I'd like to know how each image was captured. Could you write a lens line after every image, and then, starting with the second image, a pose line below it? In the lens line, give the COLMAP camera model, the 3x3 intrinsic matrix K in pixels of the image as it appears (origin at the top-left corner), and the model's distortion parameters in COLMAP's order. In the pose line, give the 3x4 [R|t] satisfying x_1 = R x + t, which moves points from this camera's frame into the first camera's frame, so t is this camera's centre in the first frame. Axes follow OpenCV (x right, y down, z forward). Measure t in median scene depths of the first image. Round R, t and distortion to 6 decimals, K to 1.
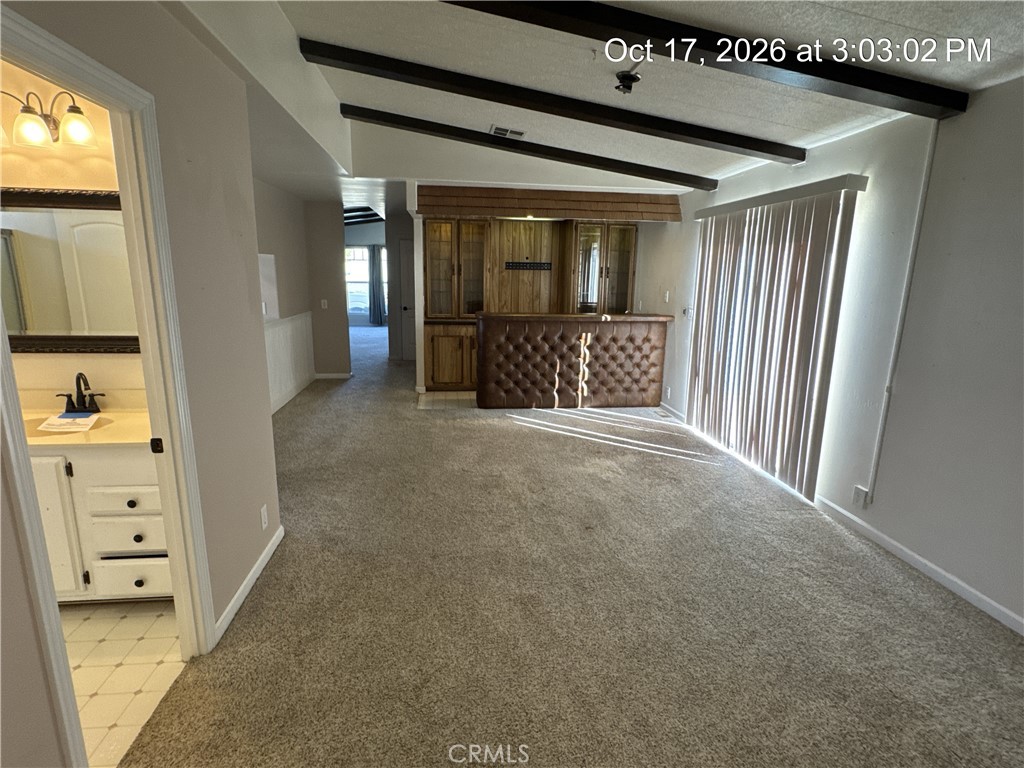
lens RADIAL K [[524.2, 0, 510.5], [0, 524.2, 383.4], [0, 0, 1]] dist [-0.011901, 0.000310]
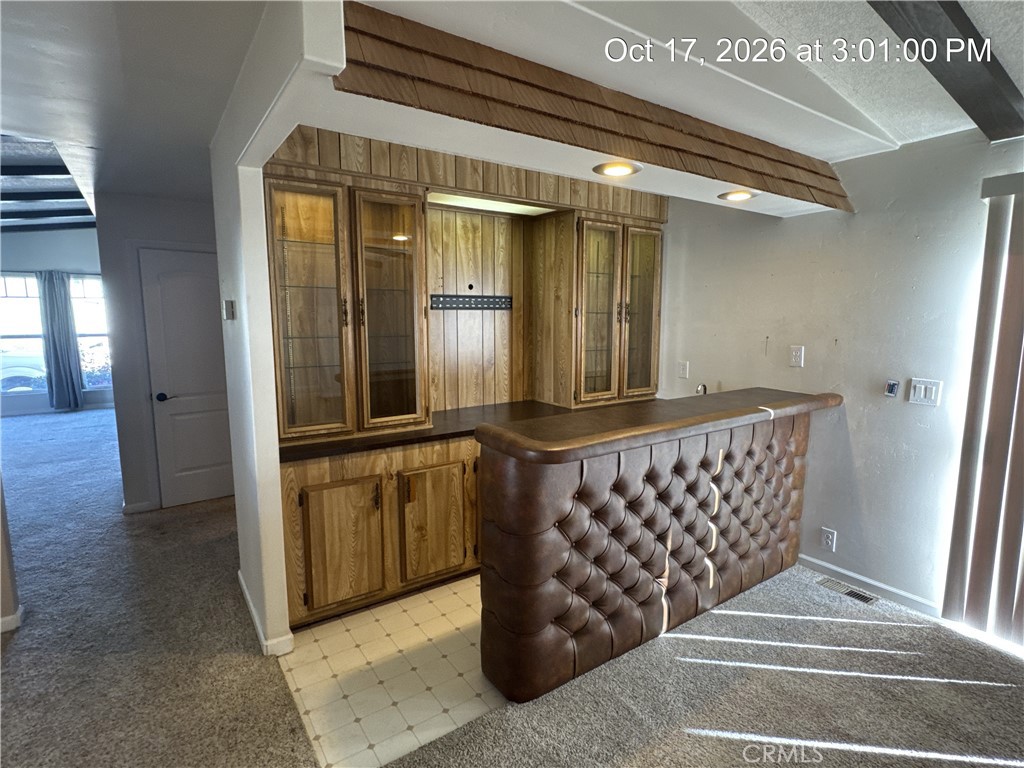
lens RADIAL K [[524.2, 0, 514.1], [0, 524.2, 381.9], [0, 0, 1]] dist [-0.011901, 0.000310]
pose [[0.883777, -0.075235, 0.461820, -0.178748], [0.109639, 0.992808, -0.048076, -0.130011], [-0.454882, 0.093122, 0.885670, 0.589004]]
